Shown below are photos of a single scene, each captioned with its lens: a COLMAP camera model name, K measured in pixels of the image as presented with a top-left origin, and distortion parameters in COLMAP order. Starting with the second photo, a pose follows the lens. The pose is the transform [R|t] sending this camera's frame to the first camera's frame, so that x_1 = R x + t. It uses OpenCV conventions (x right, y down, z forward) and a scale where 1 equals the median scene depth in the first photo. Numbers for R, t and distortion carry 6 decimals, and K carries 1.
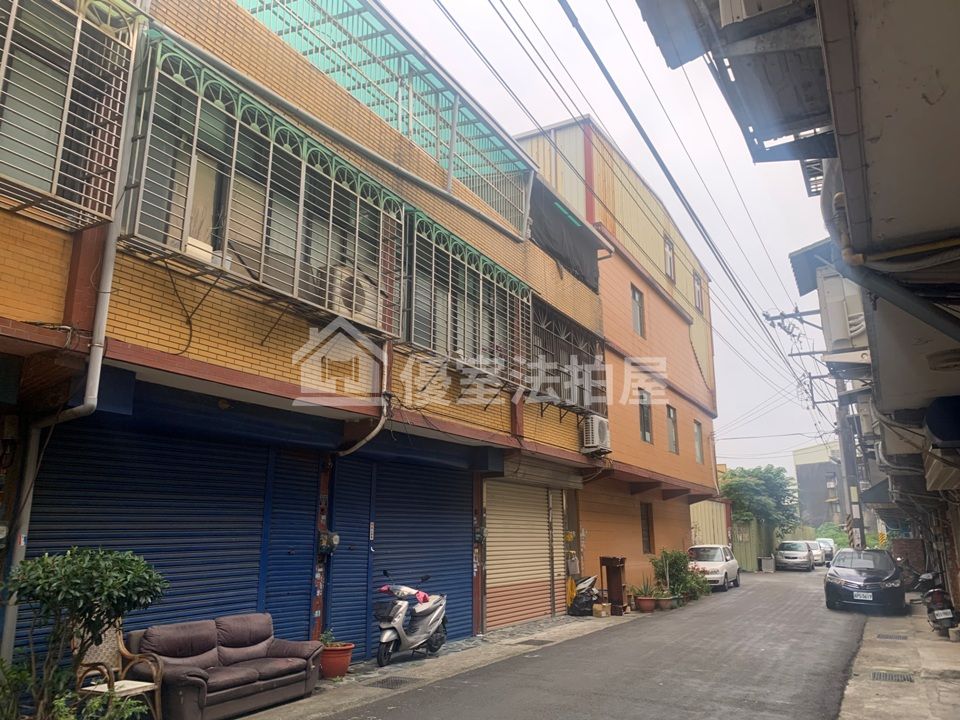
lens RADIAL K [[753.1, 0, 482.9], [0, 753.1, 356.5], [0, 0, 1]] dist [0.035184, -0.046192]
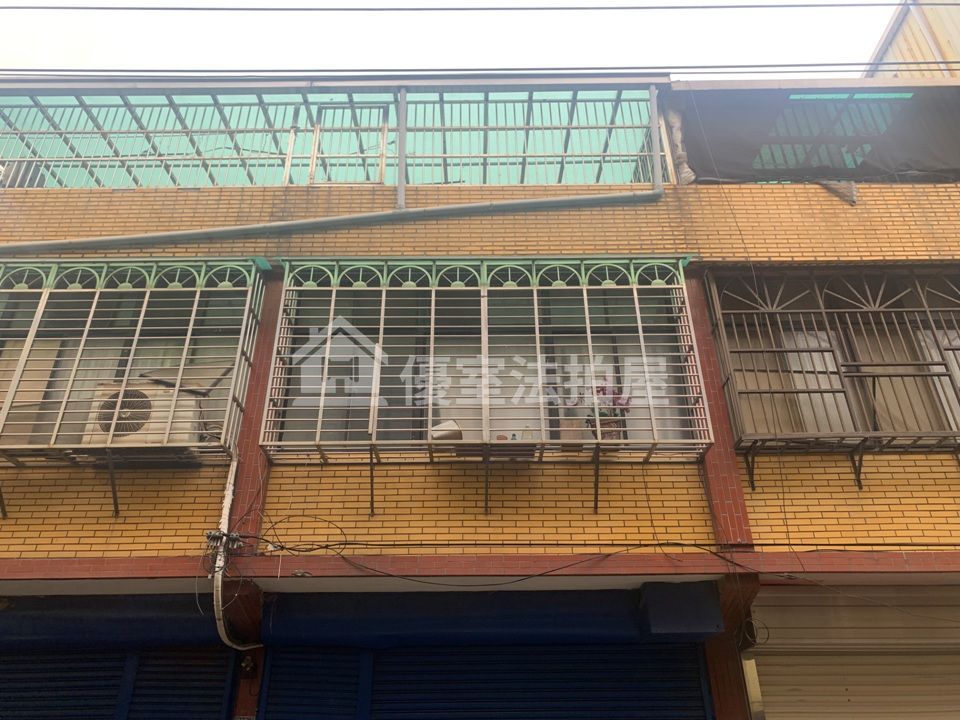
lens RADIAL K [[710.0, 0, 494.5], [0, 710.0, 417.8], [0, 0, 1]] dist [0.001520, -0.001633]
pose [[0.462146, -0.396621, -0.793166, 0.471172], [0.203661, 0.917973, -0.340366, 0.201479], [0.863101, -0.004238, 0.505014, 0.877278]]
